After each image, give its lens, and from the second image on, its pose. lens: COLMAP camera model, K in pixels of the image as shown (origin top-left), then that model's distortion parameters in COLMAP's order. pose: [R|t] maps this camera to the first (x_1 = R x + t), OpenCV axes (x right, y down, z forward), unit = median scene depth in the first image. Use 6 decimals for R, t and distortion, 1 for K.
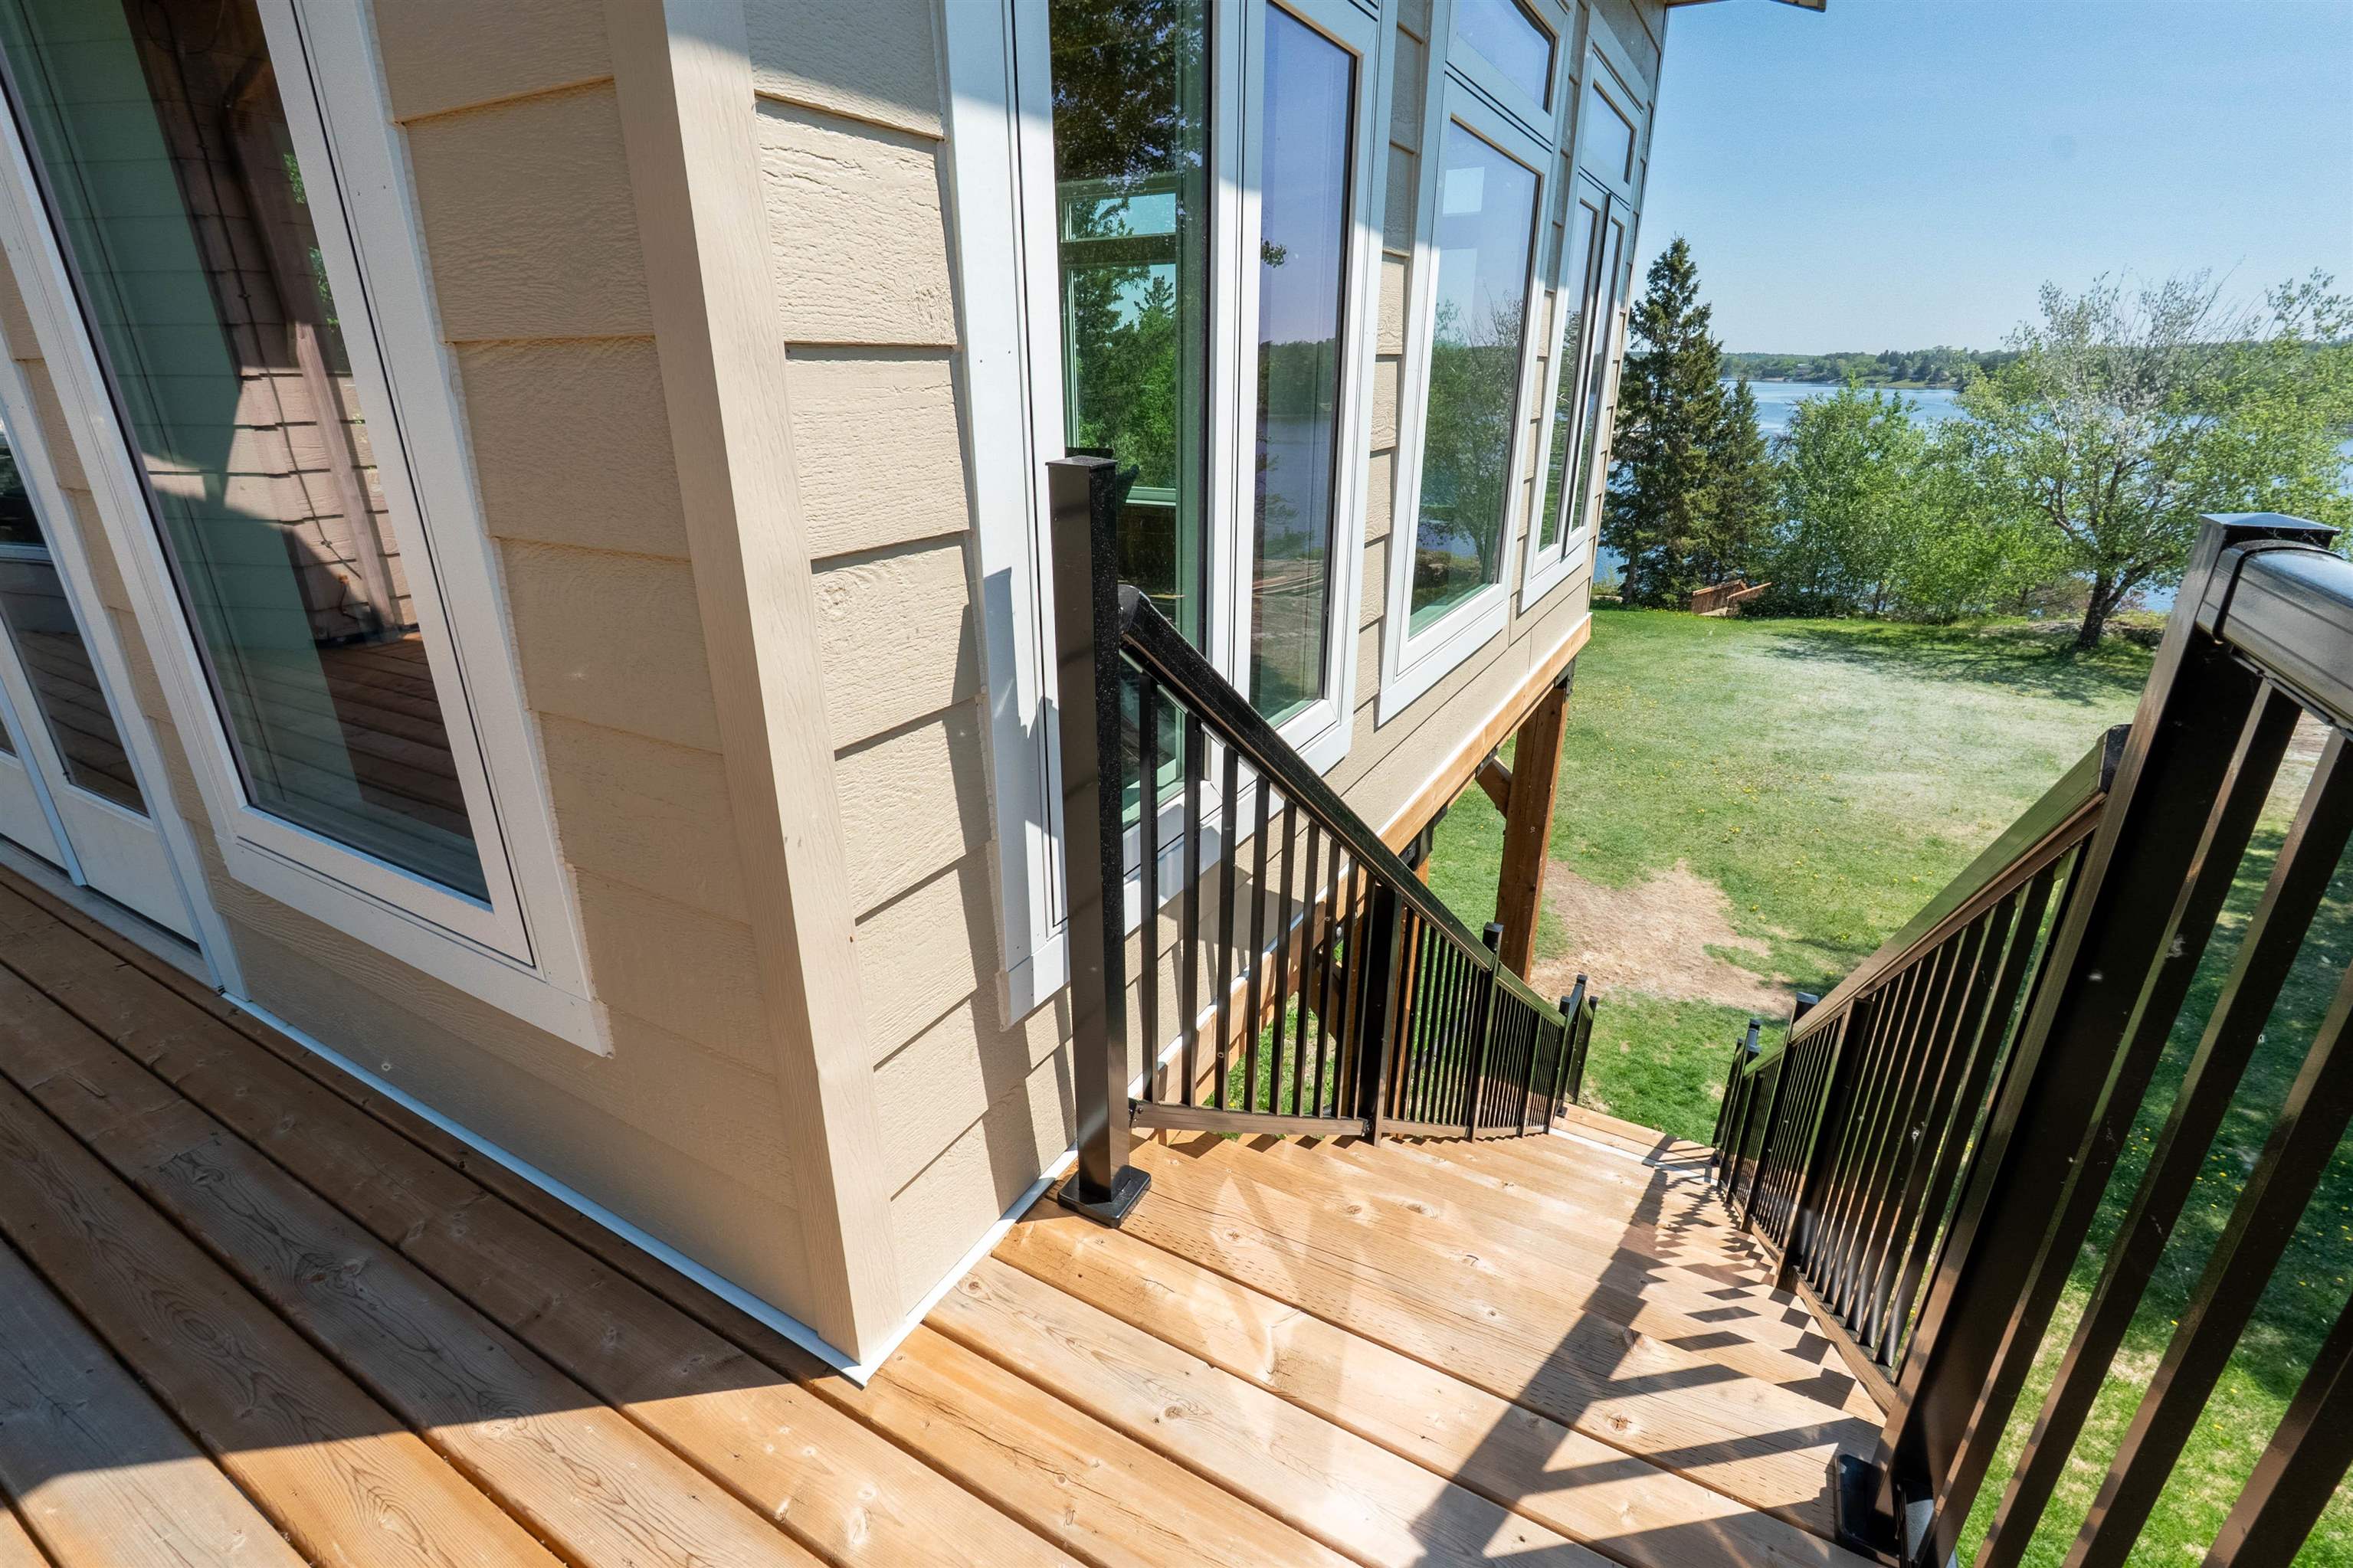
lens RADIAL K [[1065.2, 0, 1176.5], [0, 1065.2, 784.0], [0, 0, 1]] dist [-0.002326, -0.000245]
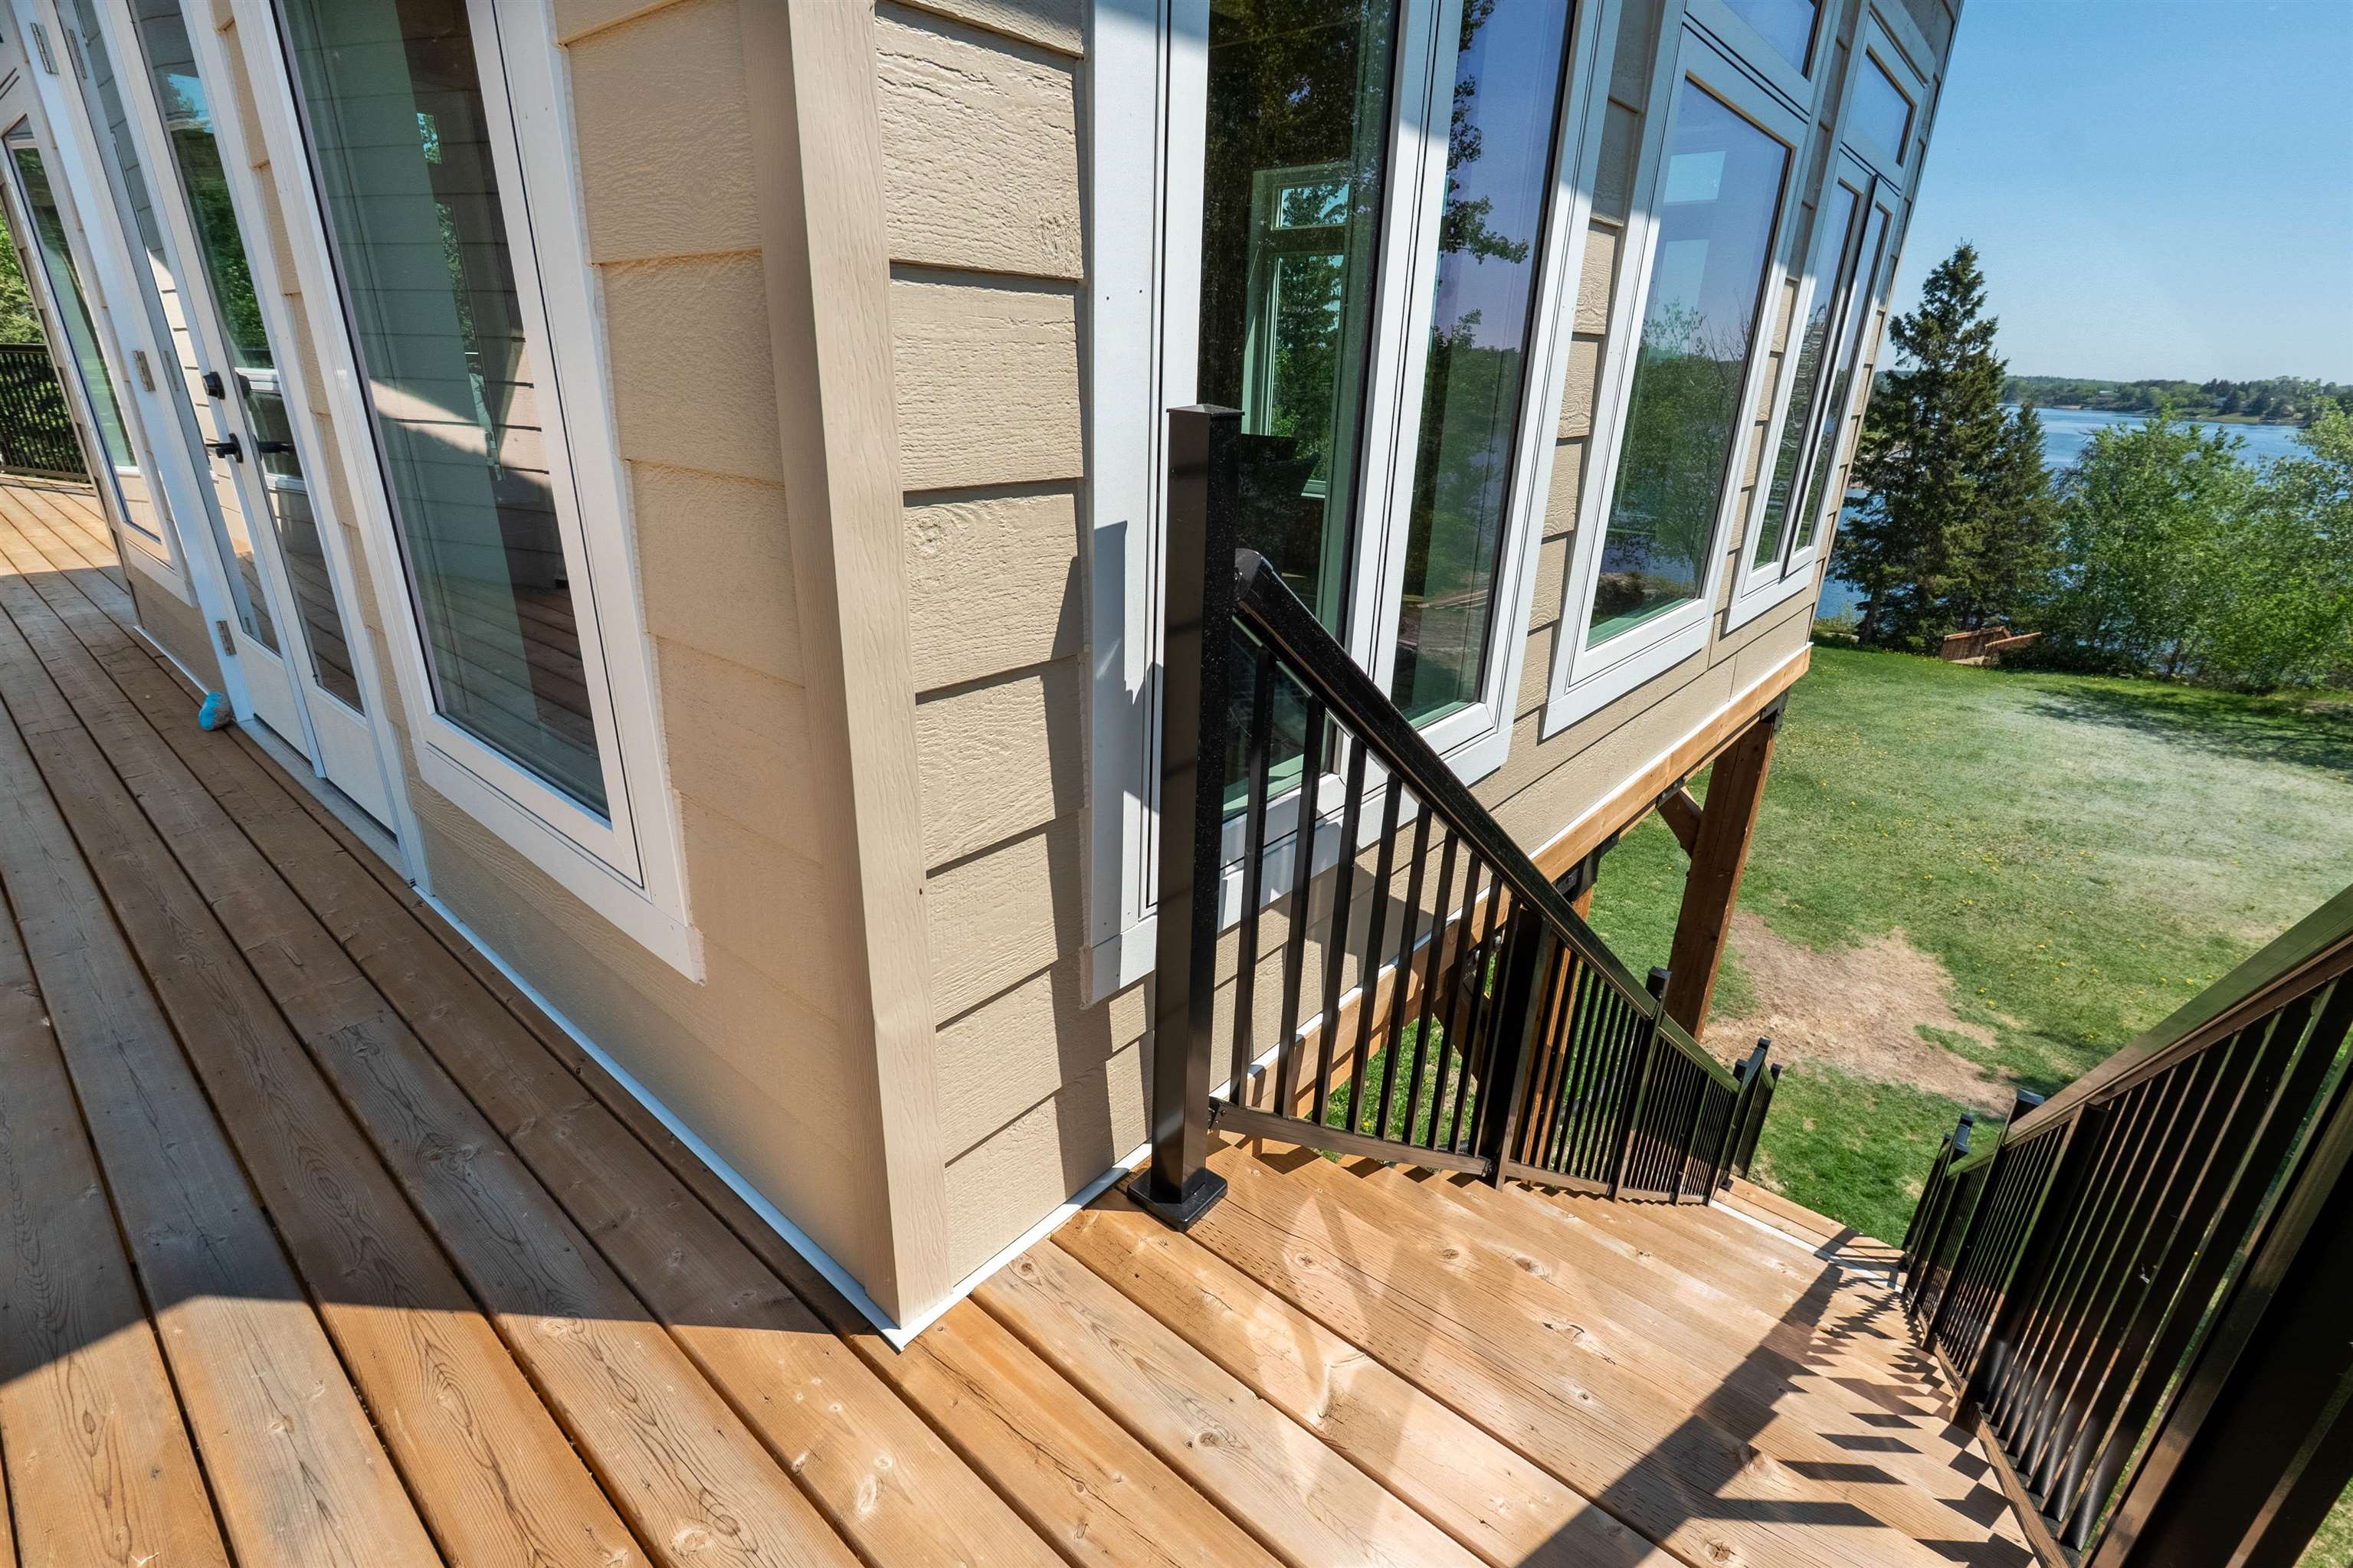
lens RADIAL K [[1067.7, 0, 1176.5], [0, 1067.7, 784.0], [0, 0, 1]] dist [-0.002565, -0.000588]
pose [[0.982403, 0.094597, -0.161048, 0.025395], [-0.094815, 0.995475, 0.006343, 0.007408], [0.160919, 0.009038, 0.986926, 0.028728]]
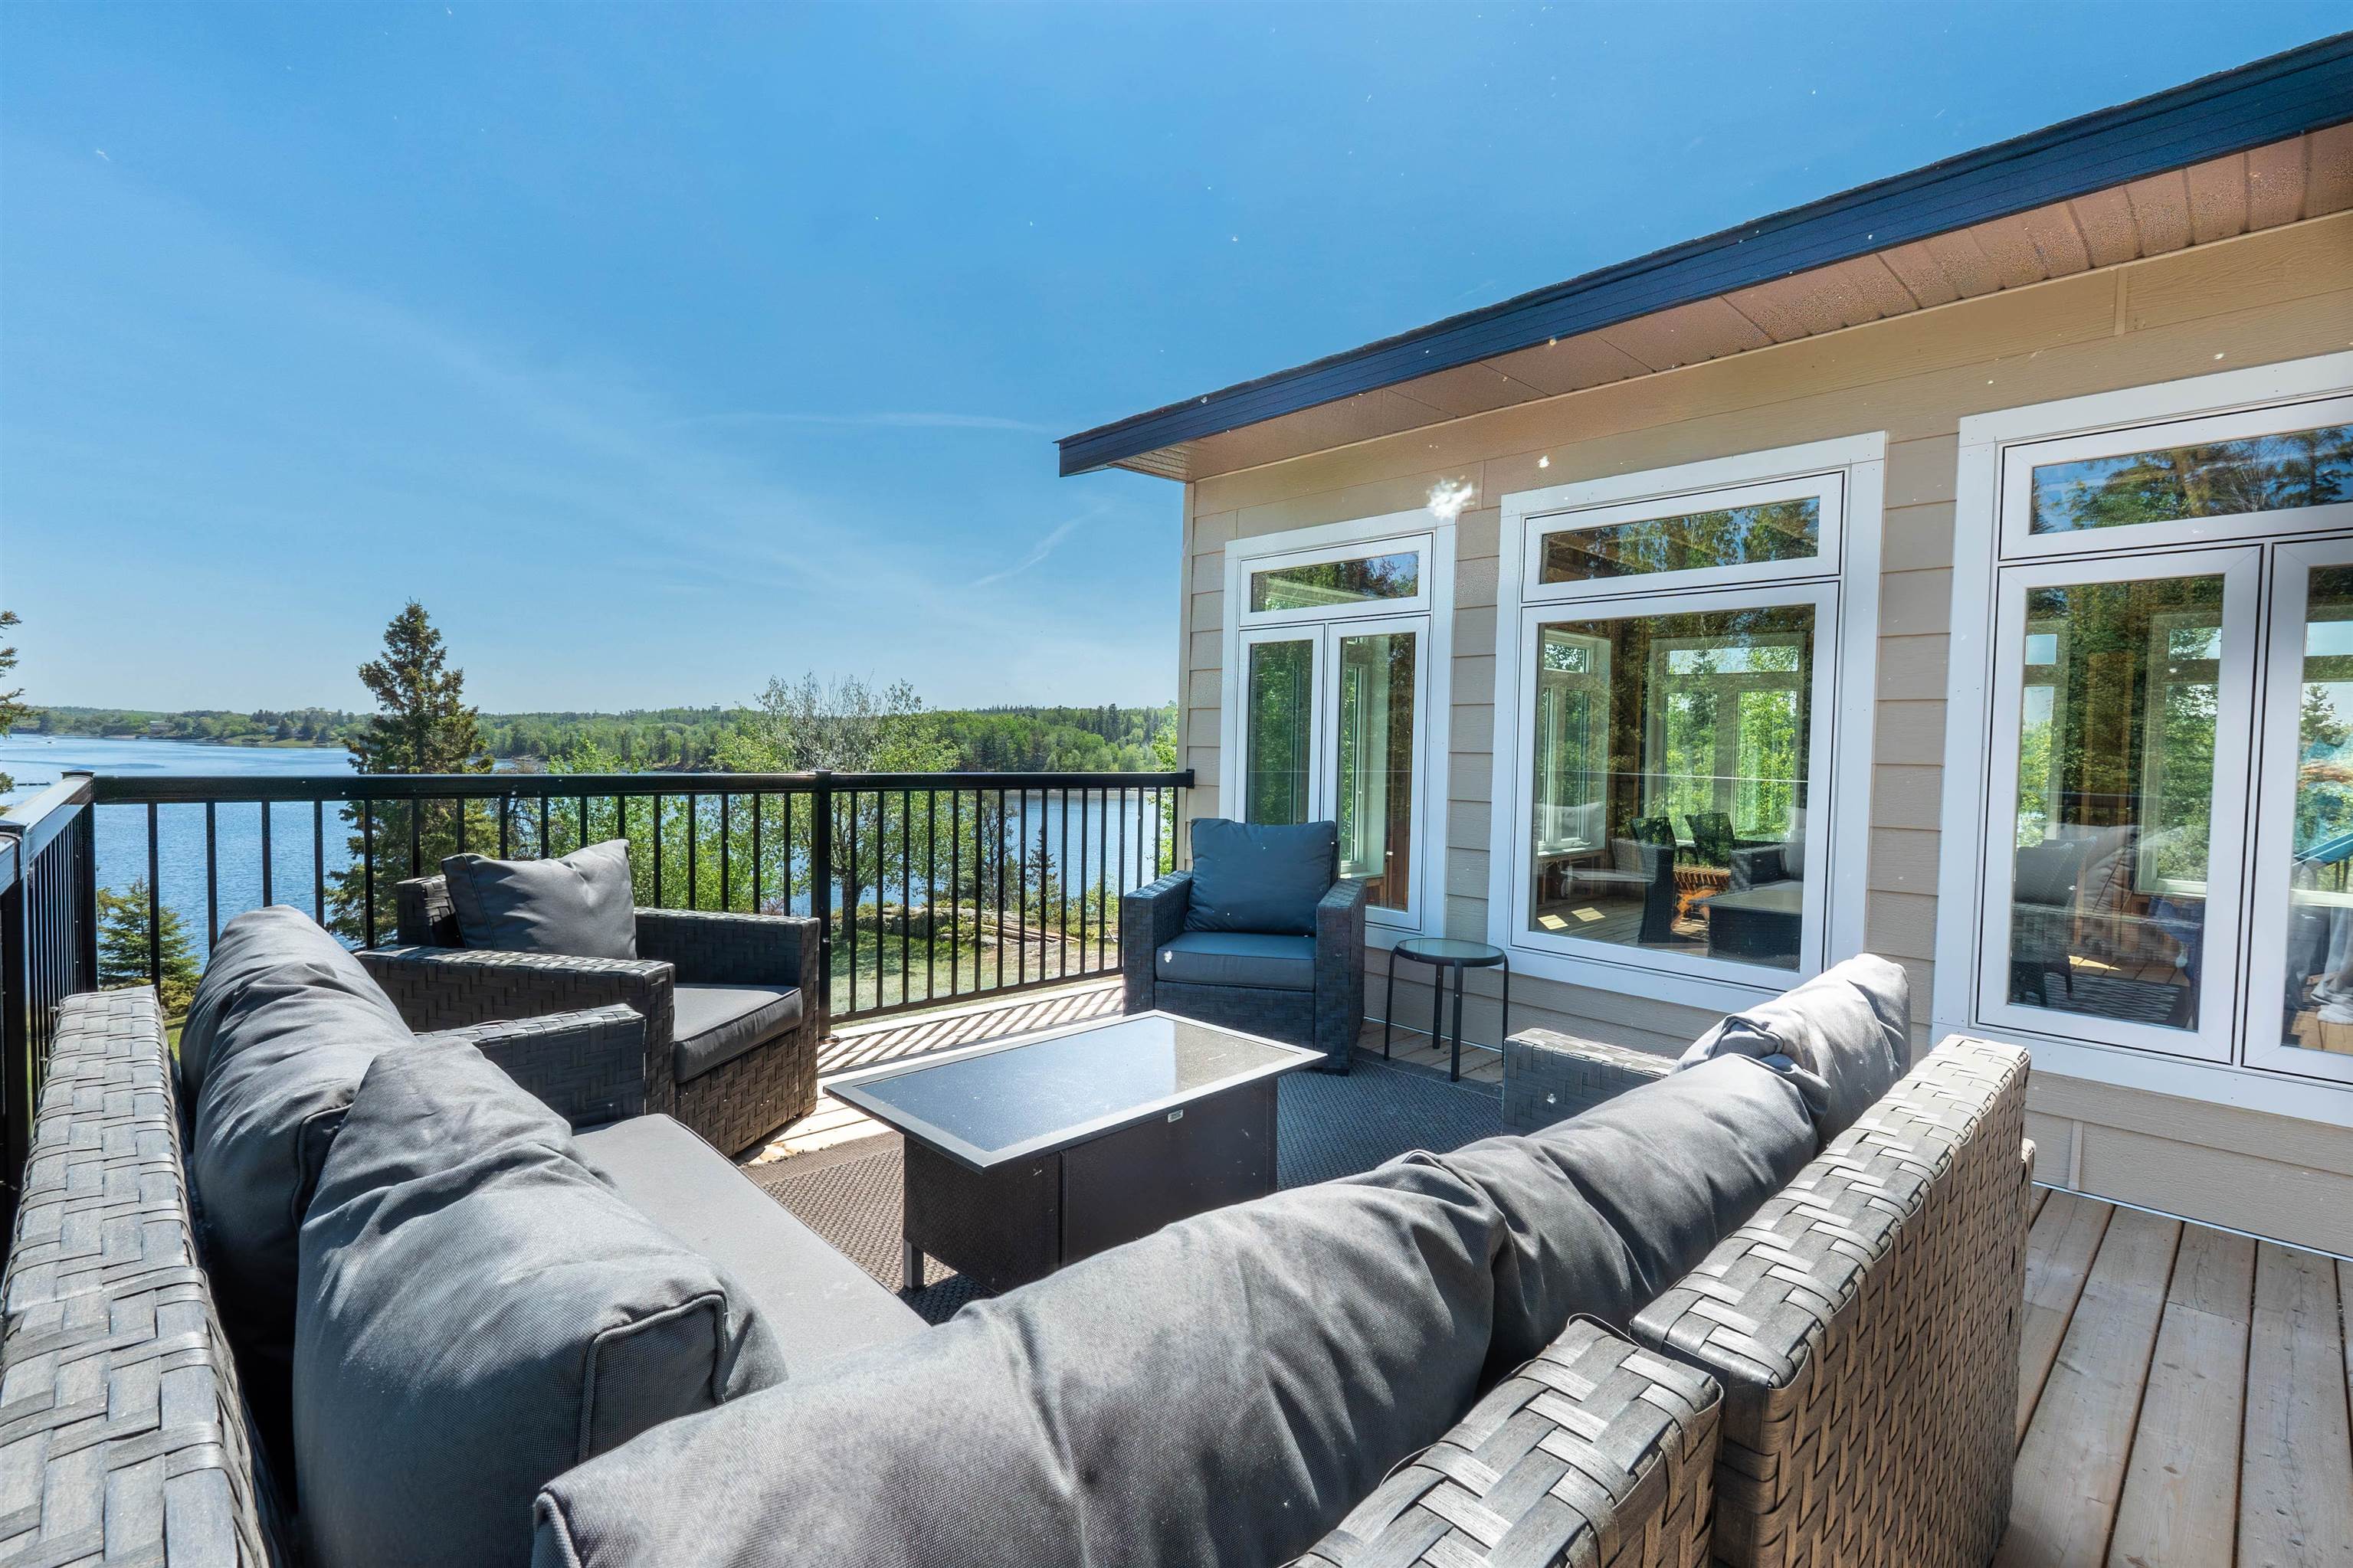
lens RADIAL K [[1065.2, 0, 1176.5], [0, 1065.2, 784.0], [0, 0, 1]] dist [-0.002326, -0.000245]
pose [[0.288550, -0.031815, 0.956936, -2.345332], [0.332415, 0.940608, -0.068963, -0.696770], [-0.897908, 0.337999, 0.281989, 1.739368]]
